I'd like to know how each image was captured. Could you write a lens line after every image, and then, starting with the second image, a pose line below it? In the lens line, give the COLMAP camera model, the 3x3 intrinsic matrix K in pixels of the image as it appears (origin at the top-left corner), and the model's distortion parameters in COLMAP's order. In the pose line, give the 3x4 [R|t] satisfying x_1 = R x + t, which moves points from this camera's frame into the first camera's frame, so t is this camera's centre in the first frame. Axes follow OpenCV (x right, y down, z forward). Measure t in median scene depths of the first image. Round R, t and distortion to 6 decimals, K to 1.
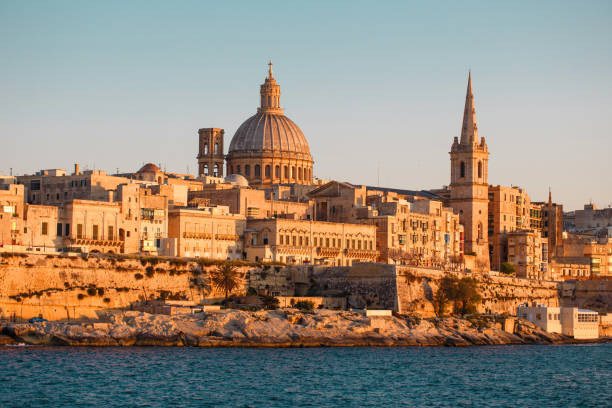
lens RADIAL K [[1878.0, 0, 306.0], [0, 1878.0, 204.0], [0, 0, 1]] dist [-0.126378, 0.001803]
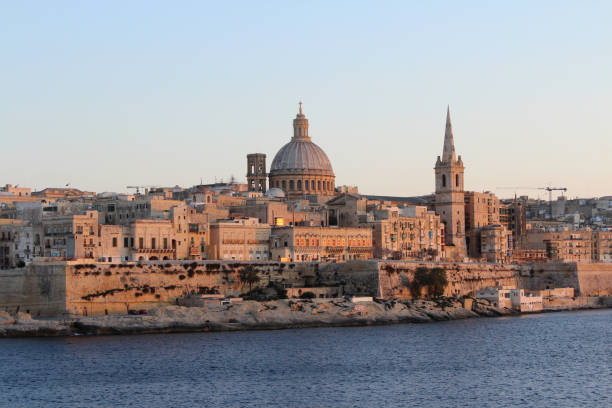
lens RADIAL K [[1451.5, 0, 306.0], [0, 1451.5, 204.0], [0, 0, 1]] dist [0.000432, 0.046621]
pose [[0.998320, -0.027049, -0.051246, 0.043051], [0.027689, 0.999547, 0.011820, -0.018867], [0.050903, -0.013219, 0.998616, -0.028338]]
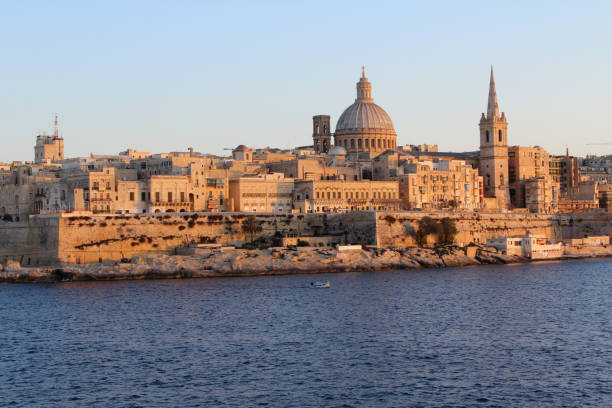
lens RADIAL K [[1248.3, 0, 280.1], [0, 1248.3, 205.5], [0, 0, 1]] dist [0.011141, 0.428446]
pose [[0.971896, -0.036027, -0.232637, 0.166401], [0.045393, 0.998355, 0.035031, -0.007205], [0.230992, -0.044607, 0.971933, 0.062325]]
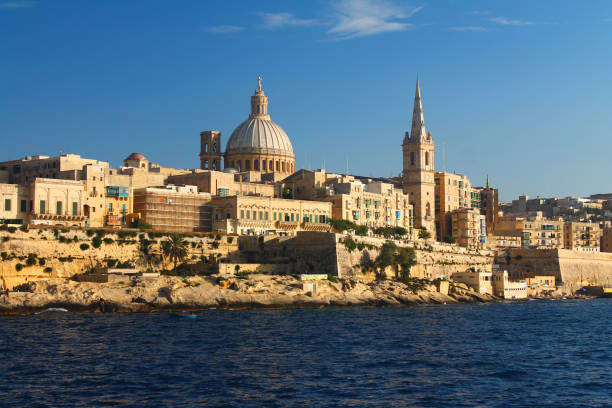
lens RADIAL K [[1172.3, 0, 306.0], [0, 1172.3, 204.0], [0, 0, 1]] dist [0.004083, 0.036372]
pose [[0.999125, -0.018758, -0.037376, 0.047876], [0.018451, 0.999793, -0.008562, 0.017921], [0.037529, 0.007865, 0.999265, 0.273229]]
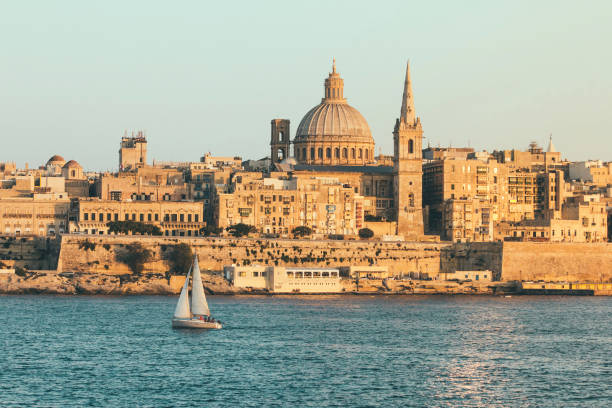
lens RADIAL K [[2097.7, 0, 306.0], [0, 2097.7, 204.0], [0, 0, 1]] dist [-0.724809, -0.233810]
pose [[0.781360, -0.027052, -0.623494, 0.944055], [0.041767, 0.999087, 0.008993, 0.003011], [0.622681, -0.033068, 0.781777, -0.046035]]
